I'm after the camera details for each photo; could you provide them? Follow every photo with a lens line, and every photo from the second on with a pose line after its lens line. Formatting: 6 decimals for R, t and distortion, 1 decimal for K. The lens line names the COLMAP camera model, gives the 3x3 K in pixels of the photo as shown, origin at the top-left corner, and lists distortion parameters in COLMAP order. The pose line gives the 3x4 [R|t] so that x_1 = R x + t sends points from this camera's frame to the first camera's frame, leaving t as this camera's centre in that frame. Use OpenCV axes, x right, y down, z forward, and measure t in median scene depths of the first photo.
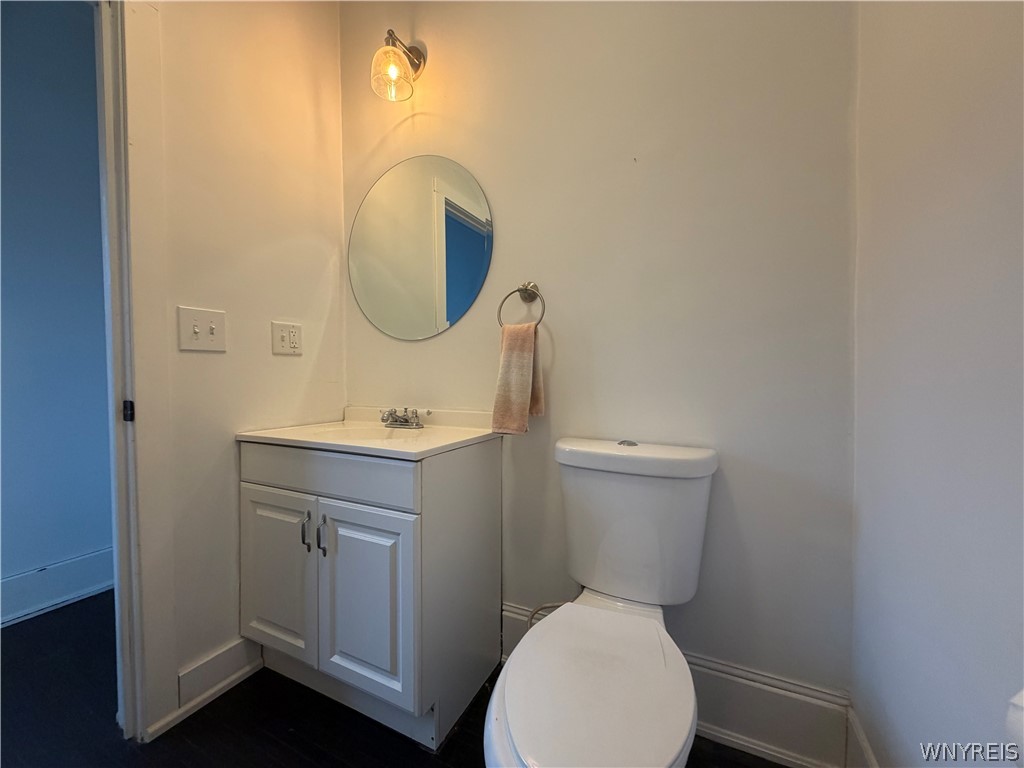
lens RADIAL K [[410.3, 0, 513.0], [0, 410.3, 387.3], [0, 0, 1]] dist [-0.000979, 0.000017]
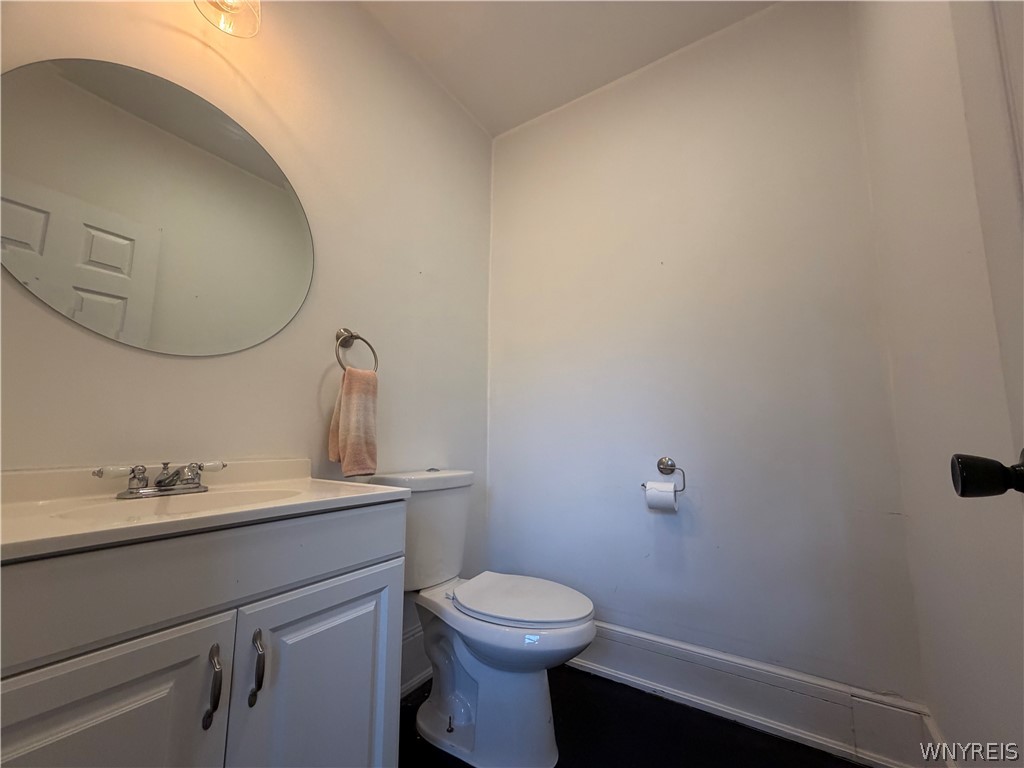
lens RADIAL K [[410.3, 0, 513.0], [0, 410.3, 387.3], [0, 0, 1]] dist [-0.000979, 0.000017]
pose [[0.117560, 0.119336, 0.985869, -1.062271], [0.018520, 0.992317, -0.122325, 0.030476], [-0.992893, 0.032639, 0.114447, 0.537369]]
